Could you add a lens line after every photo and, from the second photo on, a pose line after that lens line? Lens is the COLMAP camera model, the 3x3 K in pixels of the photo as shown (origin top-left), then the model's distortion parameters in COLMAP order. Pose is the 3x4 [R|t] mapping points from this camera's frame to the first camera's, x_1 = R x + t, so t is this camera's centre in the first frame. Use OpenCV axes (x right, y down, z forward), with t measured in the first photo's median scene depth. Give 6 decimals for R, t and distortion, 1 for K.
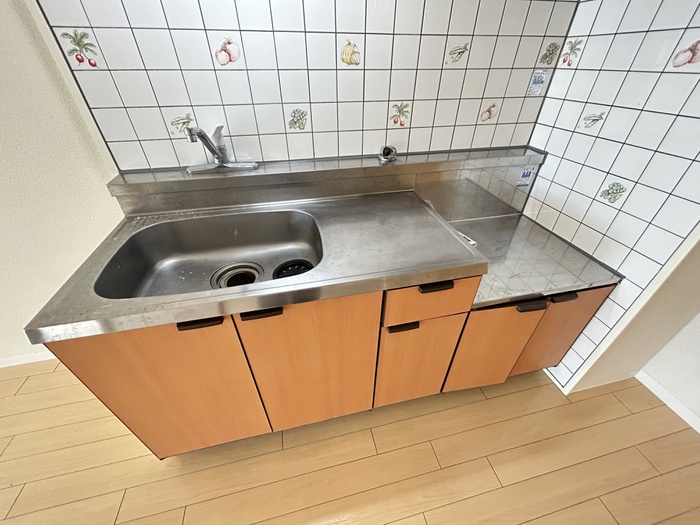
lens RADIAL K [[282.0, 0, 349.5], [0, 282.0, 262.6], [0, 0, 1]] dist [-0.004490, 0.002618]
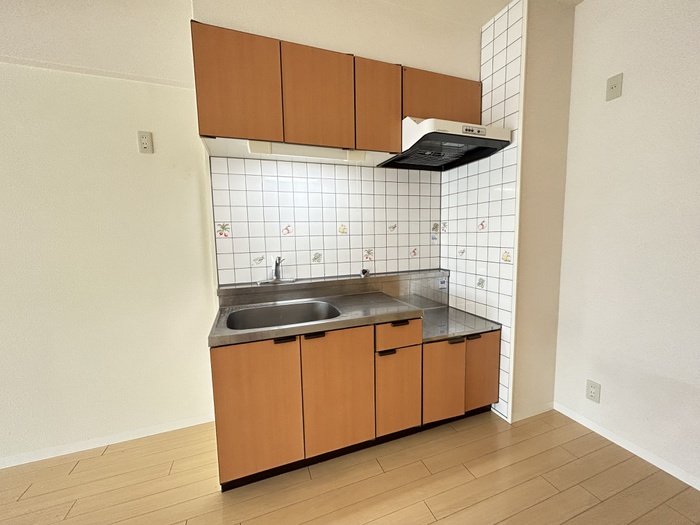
lens RADIAL K [[282.0, 0, 349.9], [0, 282.0, 263.1], [0, 0, 1]] dist [-0.004490, 0.002618]
pose [[0.992216, -0.036710, 0.118998, -0.186796], [0.091688, 0.861977, -0.498588, 0.492842], [-0.084271, 0.505617, 0.858633, -0.635917]]
